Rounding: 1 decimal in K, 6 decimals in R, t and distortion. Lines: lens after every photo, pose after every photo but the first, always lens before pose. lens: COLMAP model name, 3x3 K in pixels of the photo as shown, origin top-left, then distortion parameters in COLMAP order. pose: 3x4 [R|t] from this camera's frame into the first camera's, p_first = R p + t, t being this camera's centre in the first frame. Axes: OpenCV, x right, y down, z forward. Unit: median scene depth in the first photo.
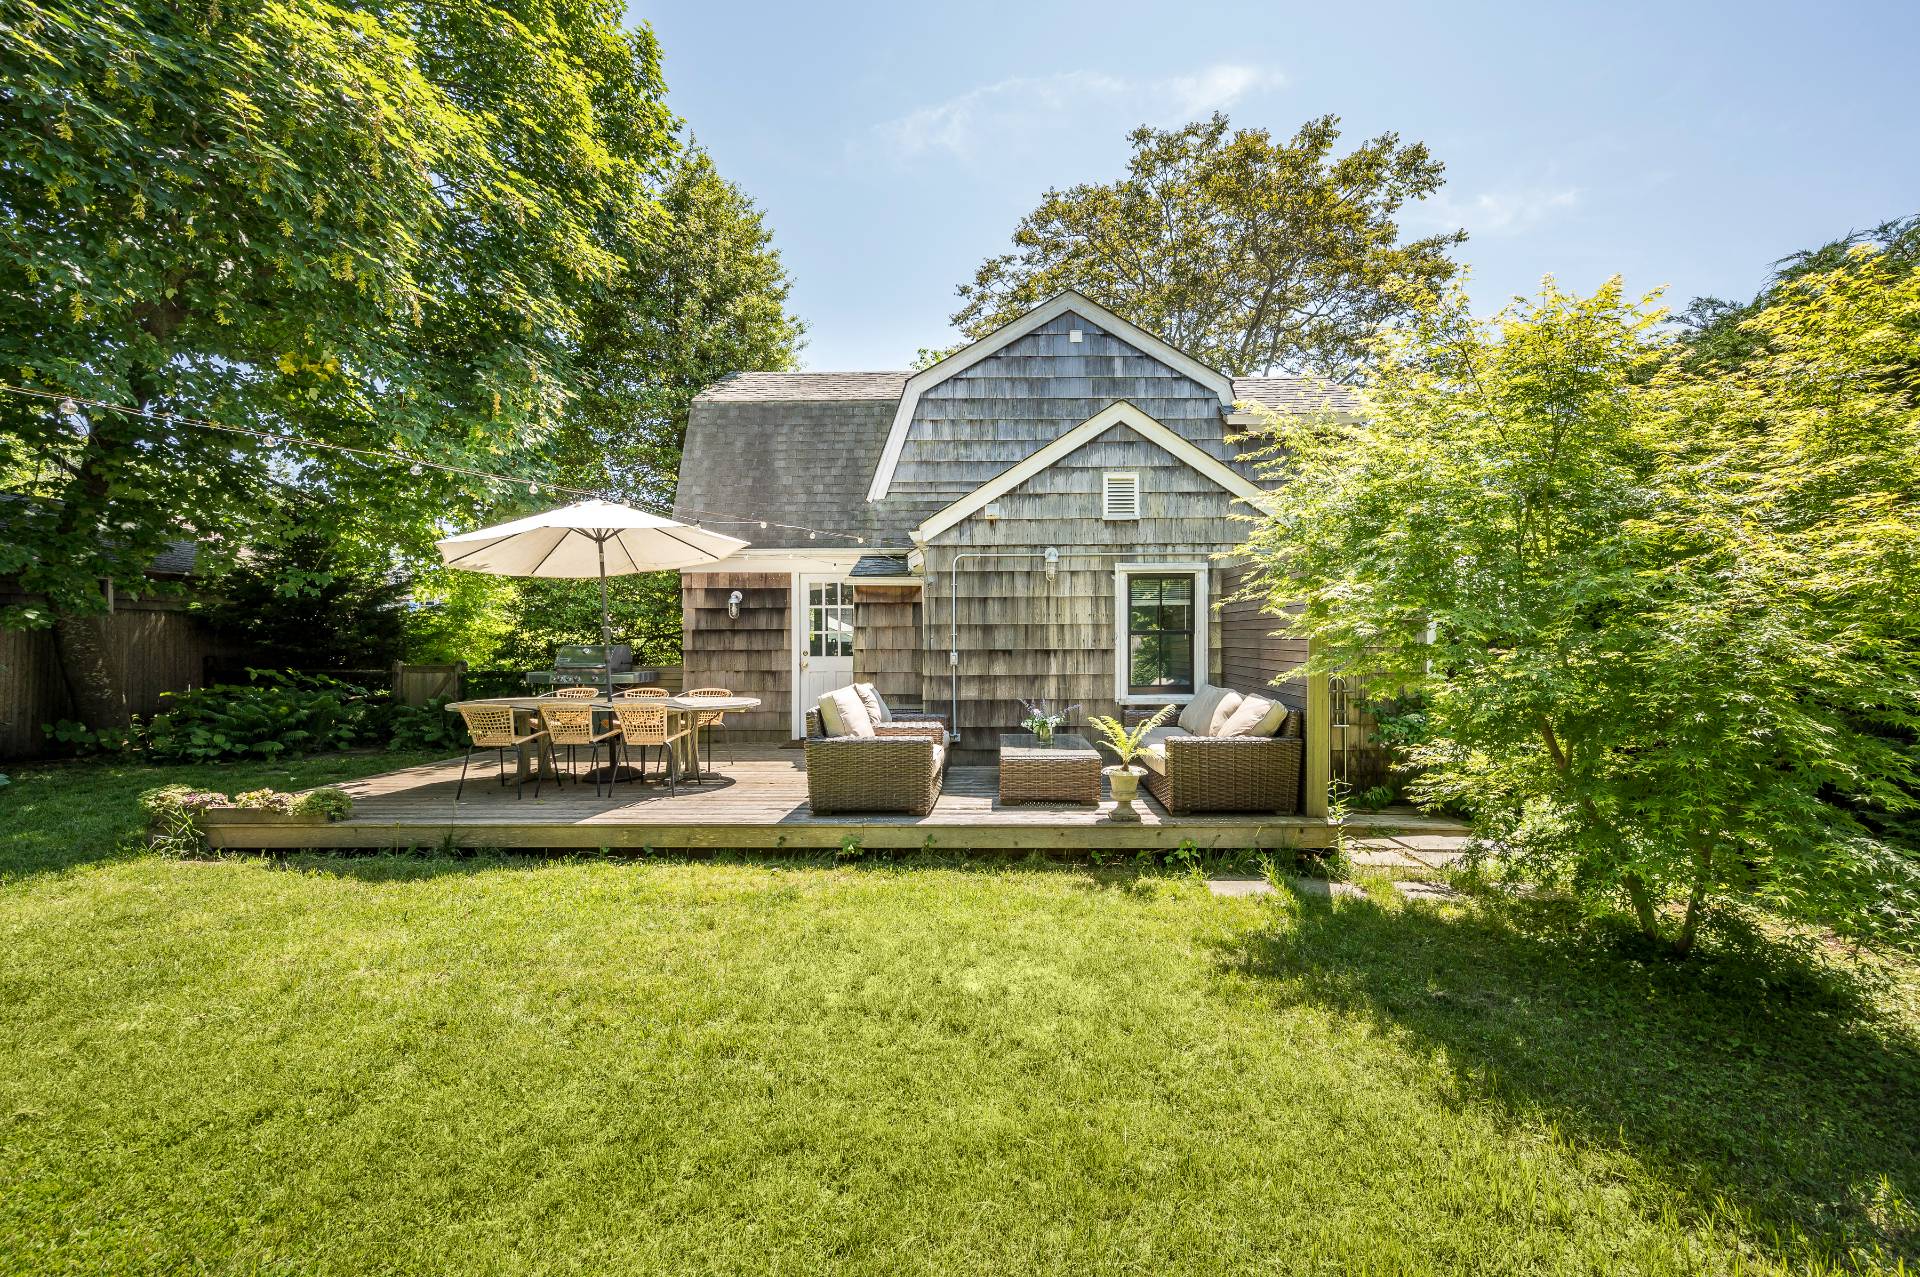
lens RADIAL K [[793.3, 0, 969.3], [0, 793.3, 643.4], [0, 0, 1]] dist [0.002445, -0.000608]
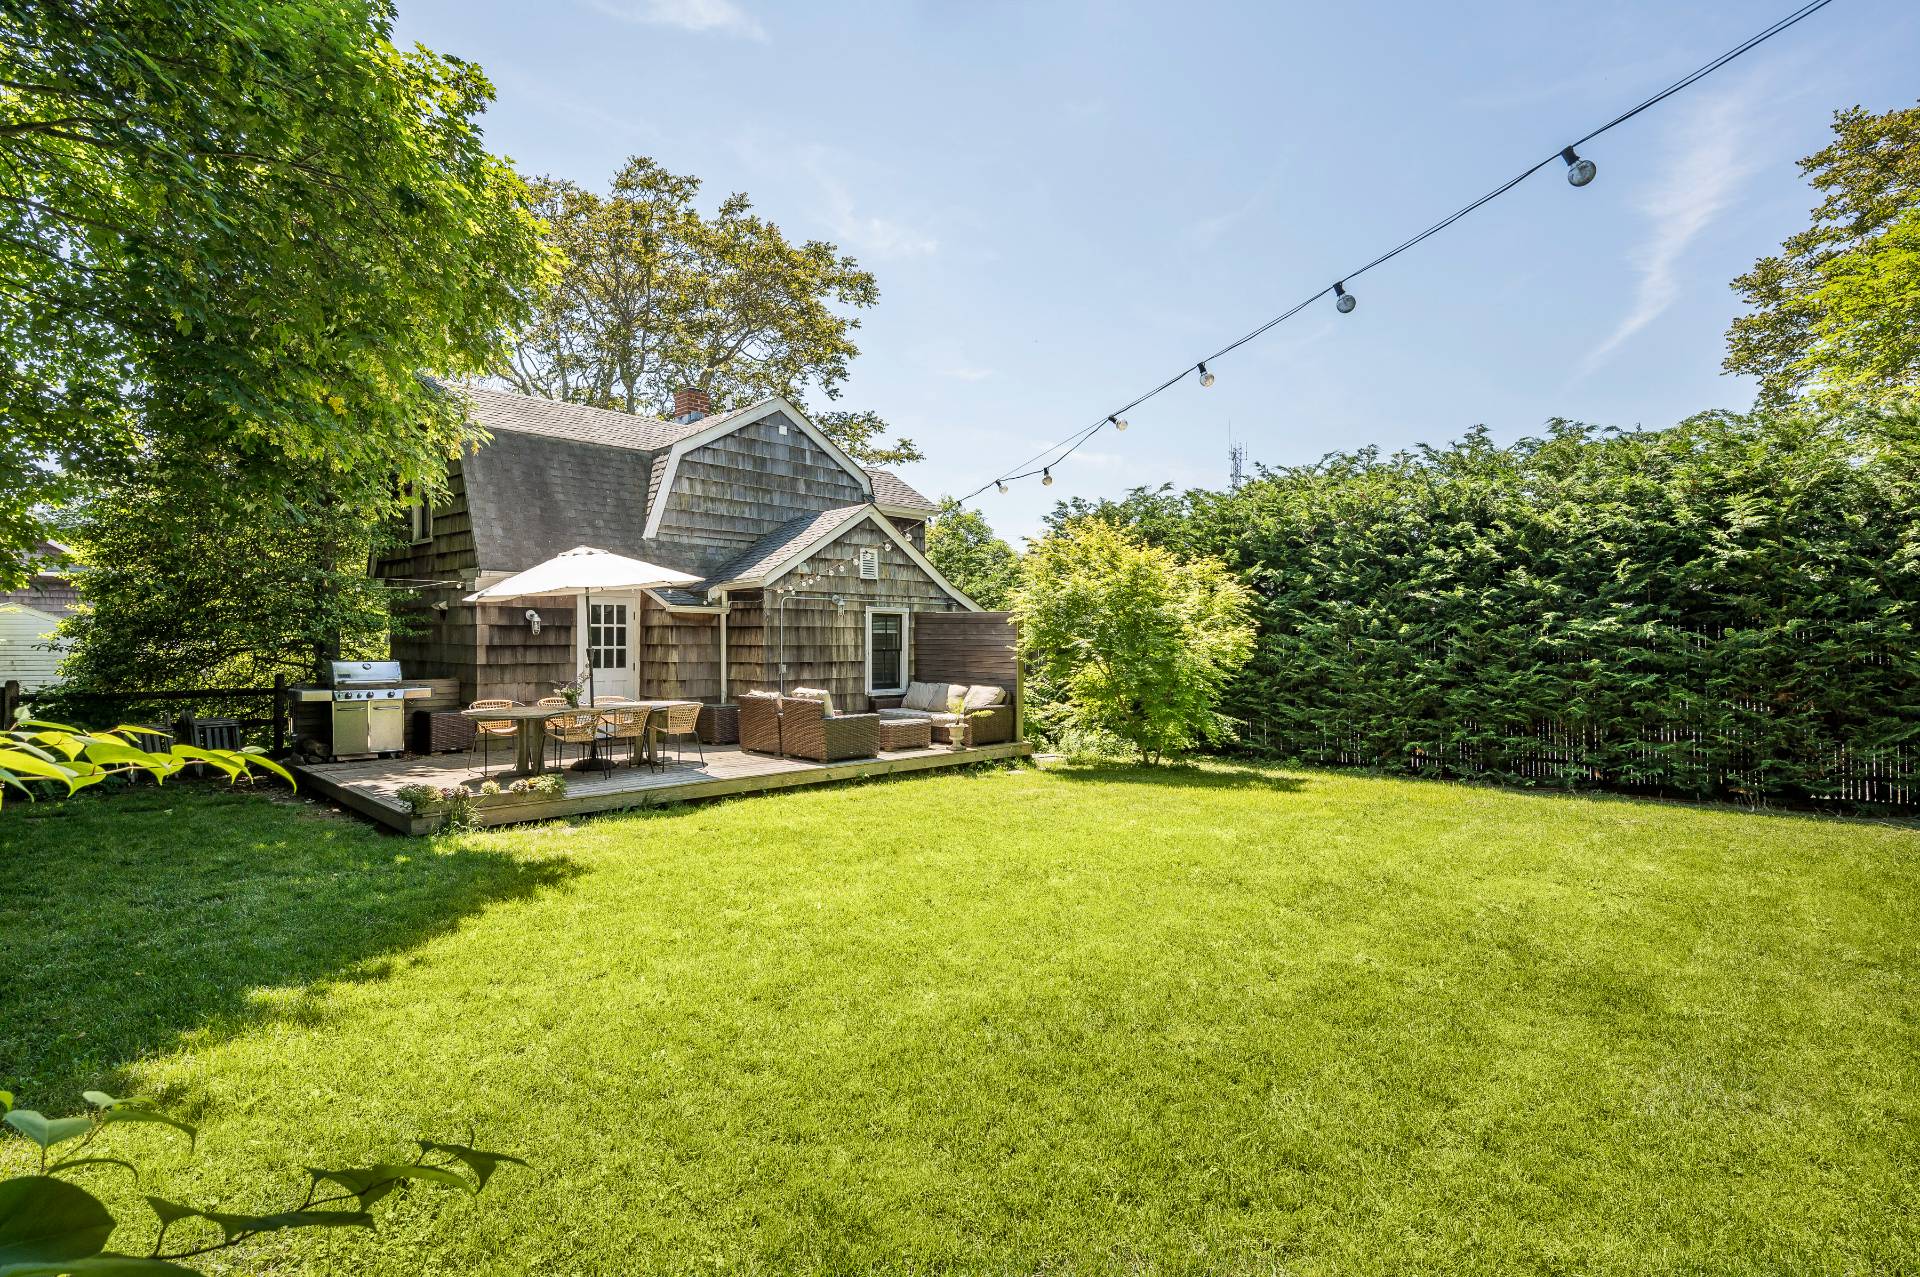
lens RADIAL K [[959.2, 0, 975.4], [0, 959.2, 644.3], [0, 0, 1]] dist [0.002333, -0.000239]
pose [[0.668966, 0.003532, 0.743285, -1.082728], [-0.005884, 0.999983, 0.000545, -0.028517], [-0.743270, -0.004738, 0.668975, -0.434685]]
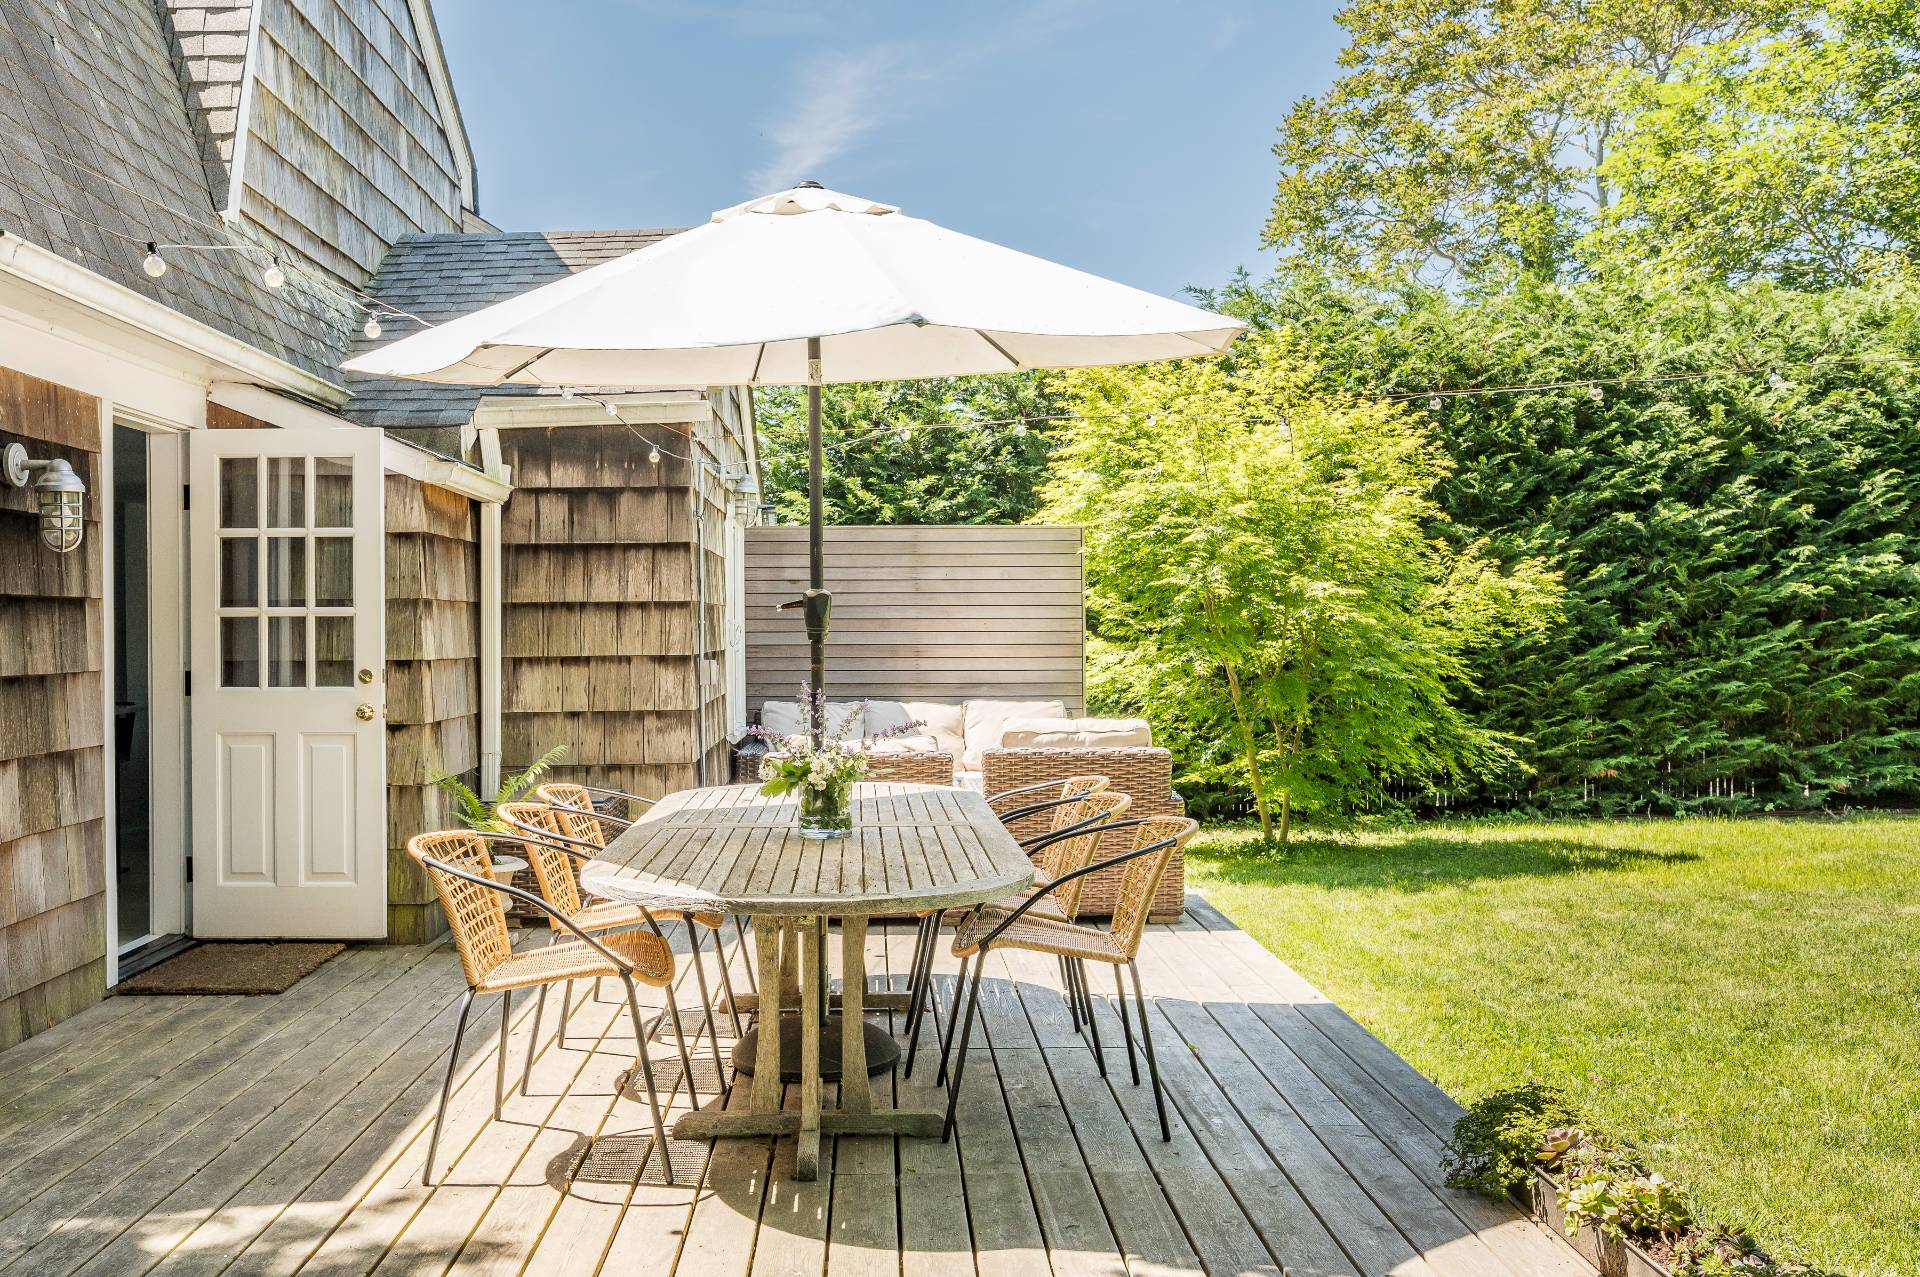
lens RADIAL K [[1652.5, 0, 964.6], [0, 1652.5, 634.9], [0, 0, 1]] dist [0.013657, -0.007880]
pose [[-0.052080, -0.001237, 0.998642, -1.040221], [0.013653, 0.999905, 0.001950, -0.003347], [-0.998550, 0.013736, -0.052058, 0.885274]]
